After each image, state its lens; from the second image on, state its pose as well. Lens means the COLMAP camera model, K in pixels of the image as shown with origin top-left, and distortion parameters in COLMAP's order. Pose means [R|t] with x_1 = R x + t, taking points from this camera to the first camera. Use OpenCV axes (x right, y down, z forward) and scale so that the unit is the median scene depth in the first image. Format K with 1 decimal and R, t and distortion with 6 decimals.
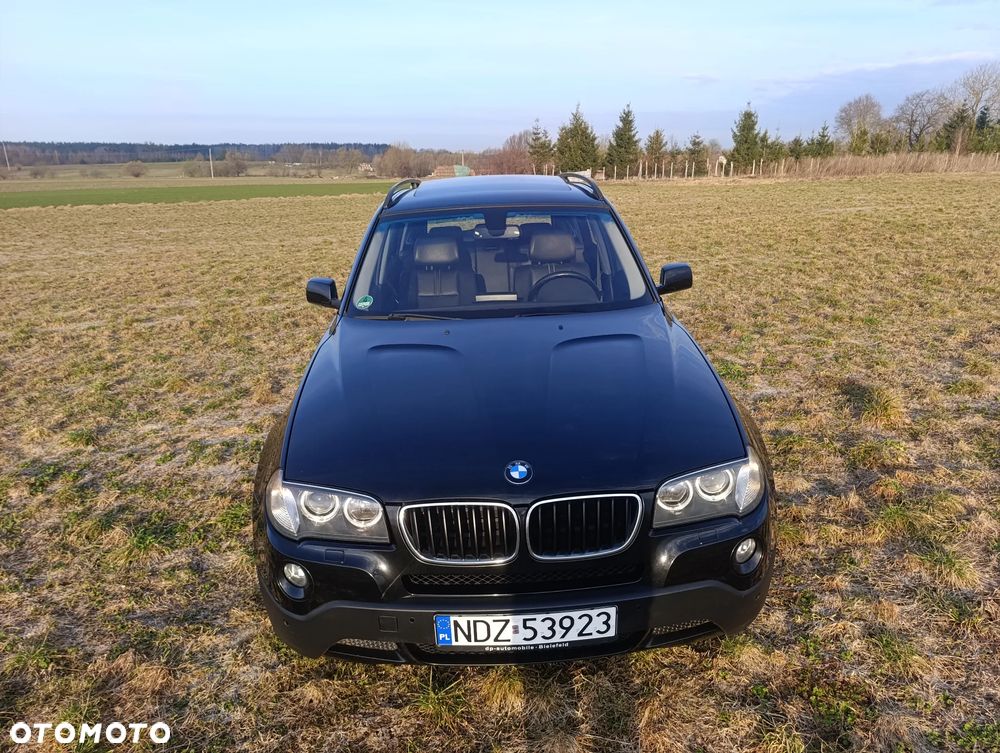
lens RADIAL K [[682.1, 0, 506.1], [0, 682.1, 375.1], [0, 0, 1]] dist [0.032946, -0.033439]
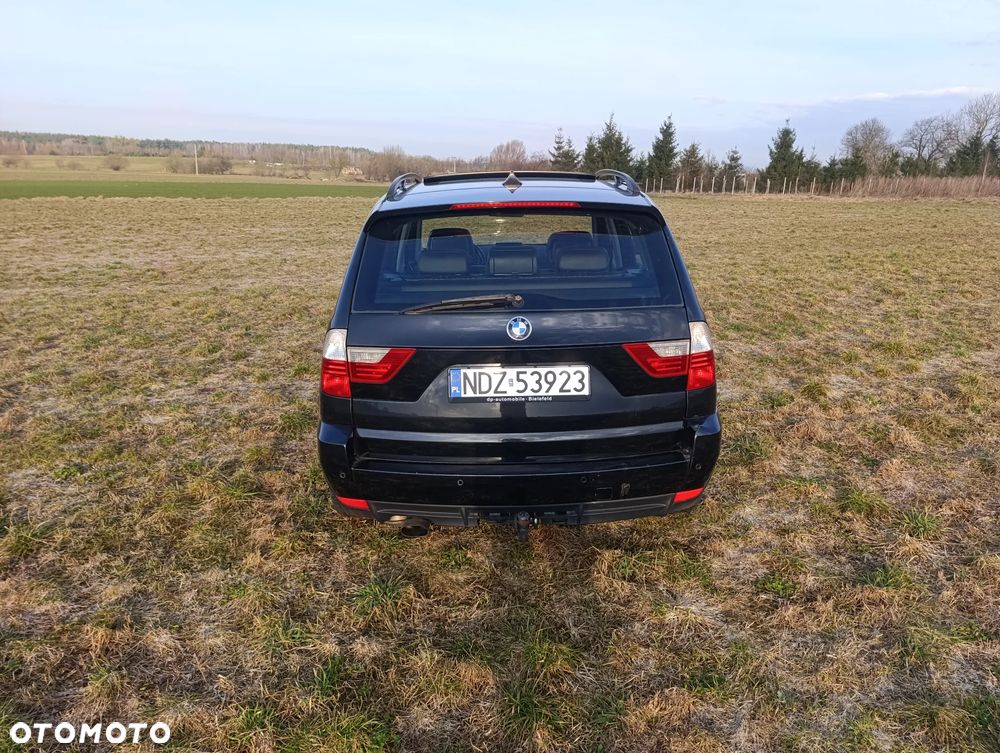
lens RADIAL K [[682.1, 0, 506.9], [0, 682.1, 366.9], [0, 0, 1]] dist [0.032946, -0.033439]
pose [[0.998281, 0.025838, 0.052611, -0.733167], [-0.024559, 0.999390, -0.024824, -0.061370], [-0.053220, 0.023489, 0.998306, 0.345129]]
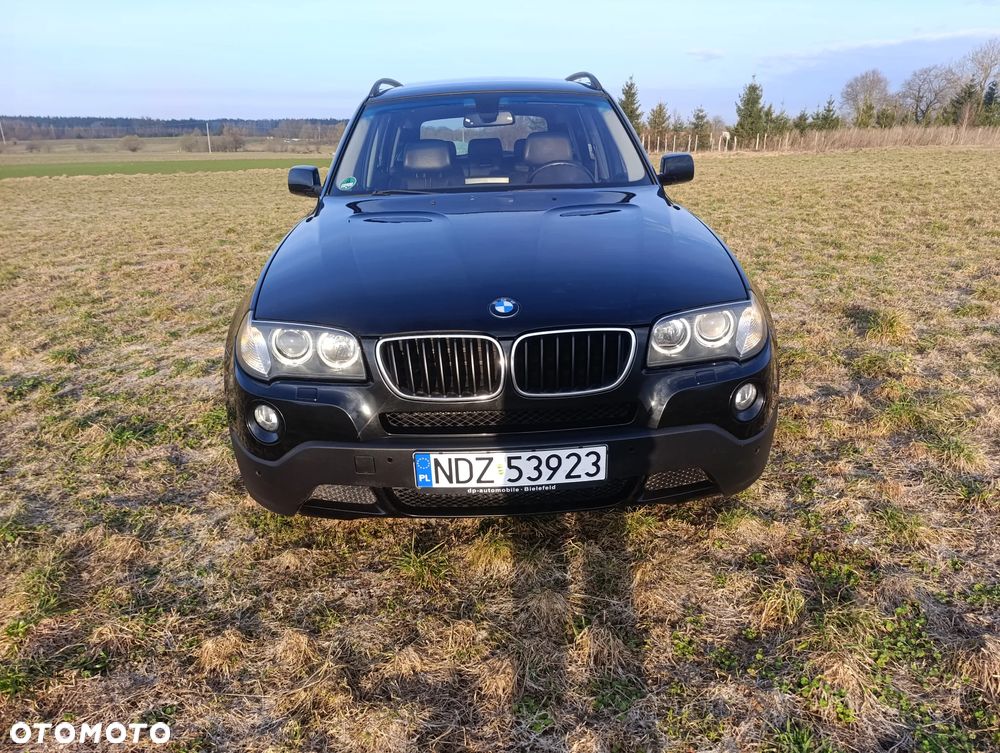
lens RADIAL K [[682.1, 0, 504.9], [0, 682.1, 377.8], [0, 0, 1]] dist [0.032946, -0.033439]
pose [[0.999987, 0.004969, -0.001295, 0.004318], [-0.004924, 0.999445, 0.032941, 0.042521], [0.001458, -0.032935, 0.999456, 0.013291]]
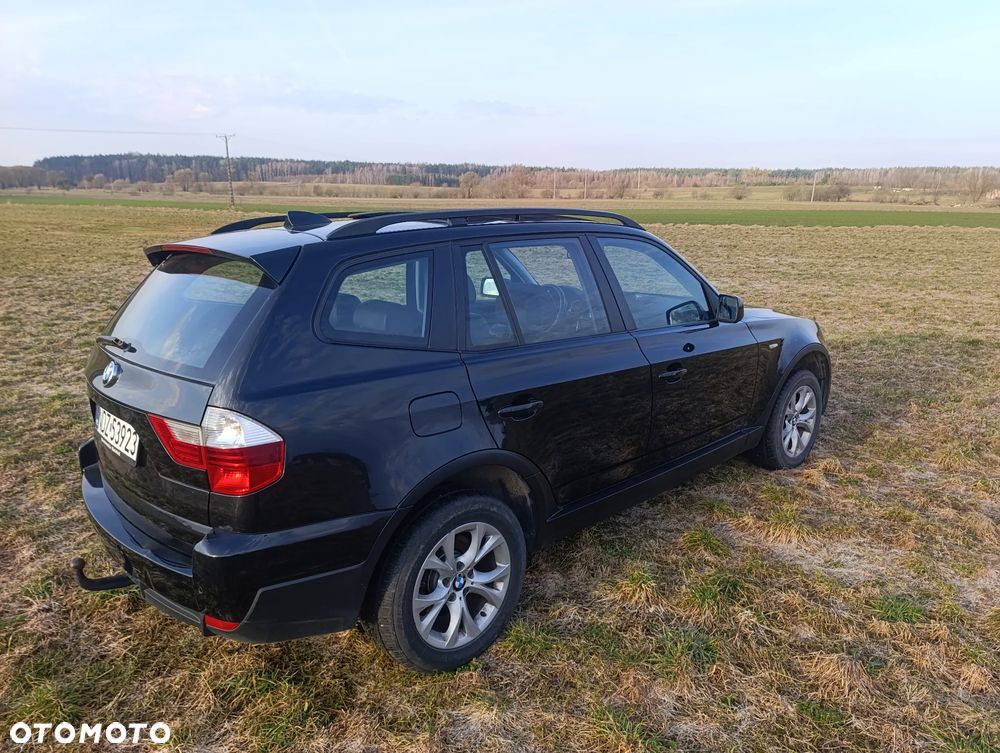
lens RADIAL K [[682.1, 0, 505.3], [0, 682.1, 371.7], [0, 0, 1]] dist [0.032946, -0.033439]
pose [[0.703926, 0.199072, -0.681805, -0.446172], [-0.224783, 0.973019, 0.052024, -0.128038], [0.673766, 0.116637, 0.729682, 0.512320]]
